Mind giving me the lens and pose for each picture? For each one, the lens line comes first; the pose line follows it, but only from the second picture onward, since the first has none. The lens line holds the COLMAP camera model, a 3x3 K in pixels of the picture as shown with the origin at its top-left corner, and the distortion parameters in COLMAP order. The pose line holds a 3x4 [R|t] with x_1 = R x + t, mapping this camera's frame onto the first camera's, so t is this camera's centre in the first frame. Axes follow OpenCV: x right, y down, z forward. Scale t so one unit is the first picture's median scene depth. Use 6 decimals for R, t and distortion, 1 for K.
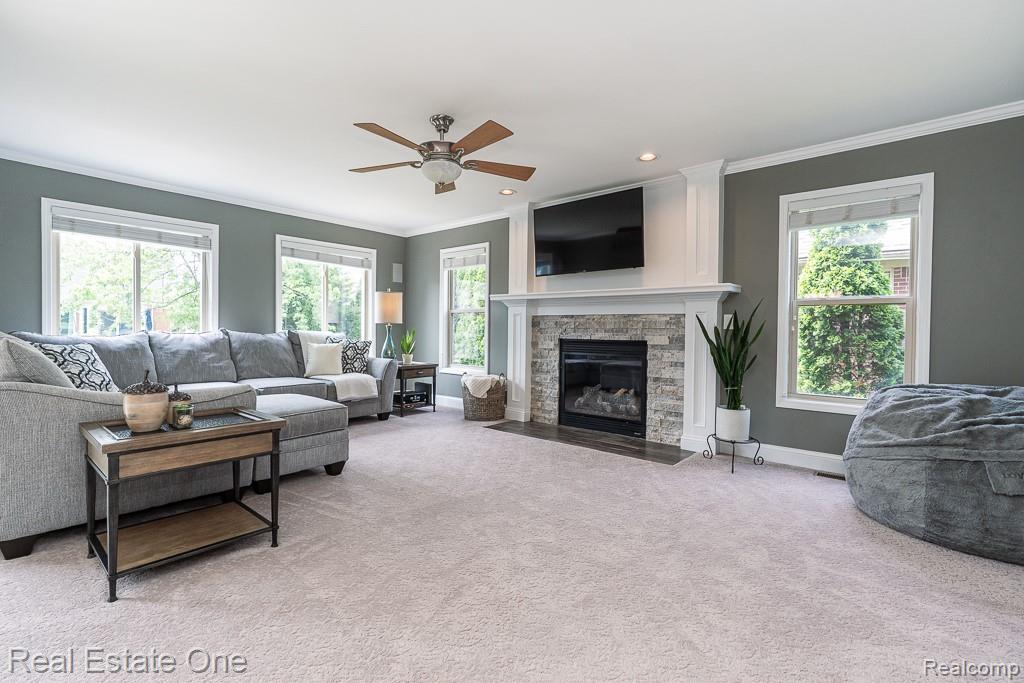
lens RADIAL K [[470.8, 0, 507.7], [0, 470.8, 338.2], [0, 0, 1]] dist [-0.000938, 0.000142]
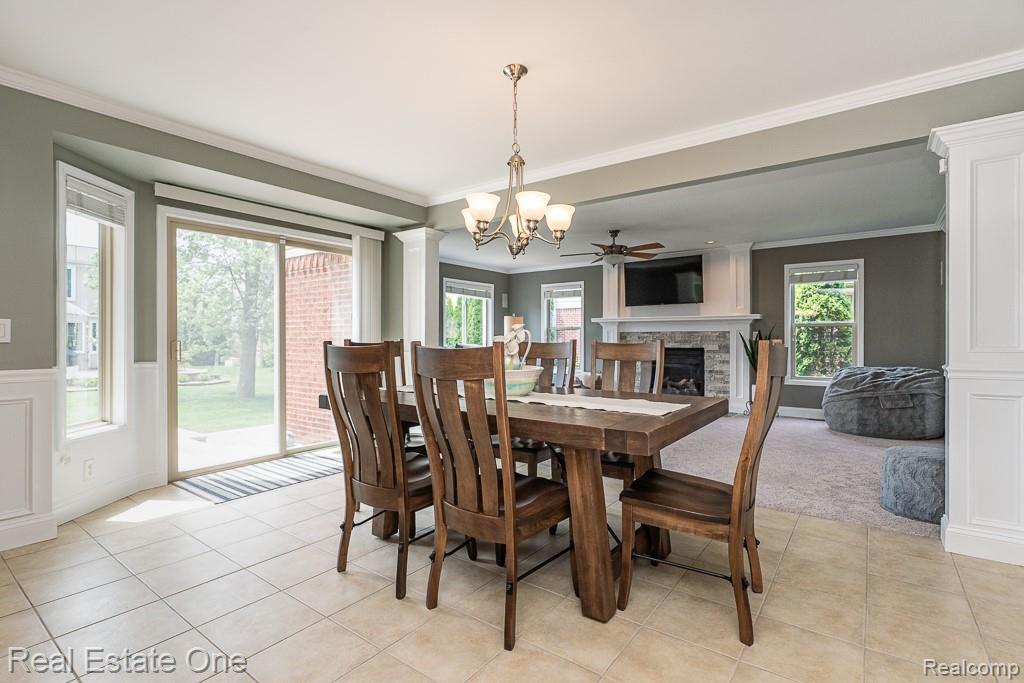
lens RADIAL K [[493.2, 0, 512.0], [0, 493.2, 341.5], [0, 0, 1]] dist [-0.000014, -0.000012]
pose [[0.998086, -0.010361, 0.060962, -0.460993], [0.011242, 0.999837, -0.014127, 0.000389], [-0.060806, 0.014785, 0.998040, -0.644107]]
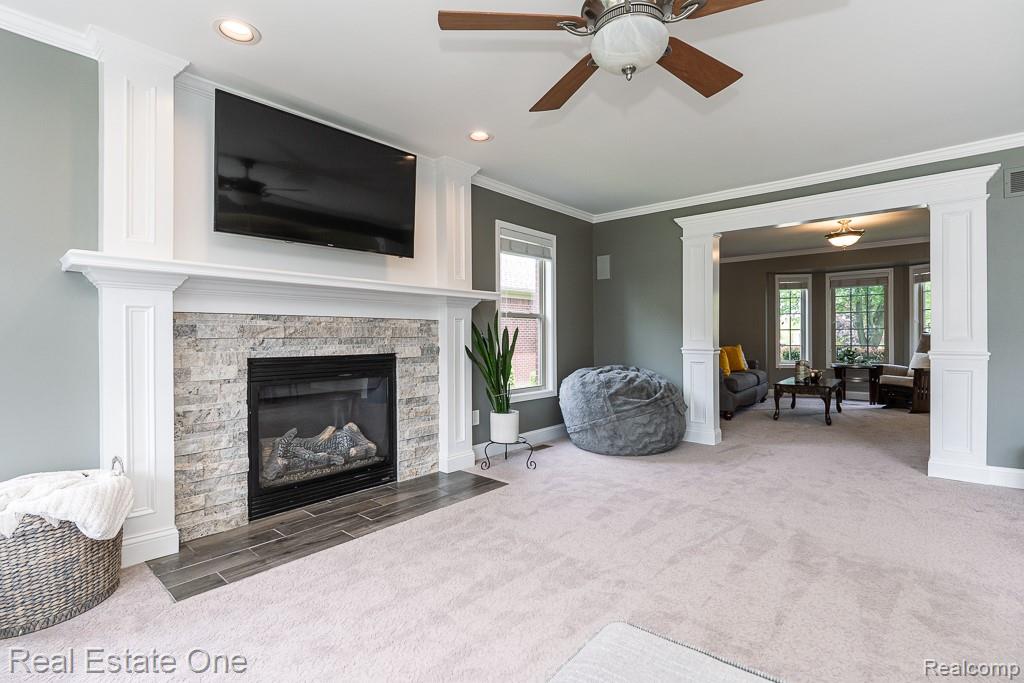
lens RADIAL K [[470.8, 0, 507.7], [0, 470.8, 338.2], [0, 0, 1]] dist [-0.000938, 0.000142]
pose [[0.019665, -0.010958, 0.999747, -0.467920], [0.028724, 0.999533, 0.010391, -0.021538], [-0.999394, 0.028513, 0.019970, 0.794019]]
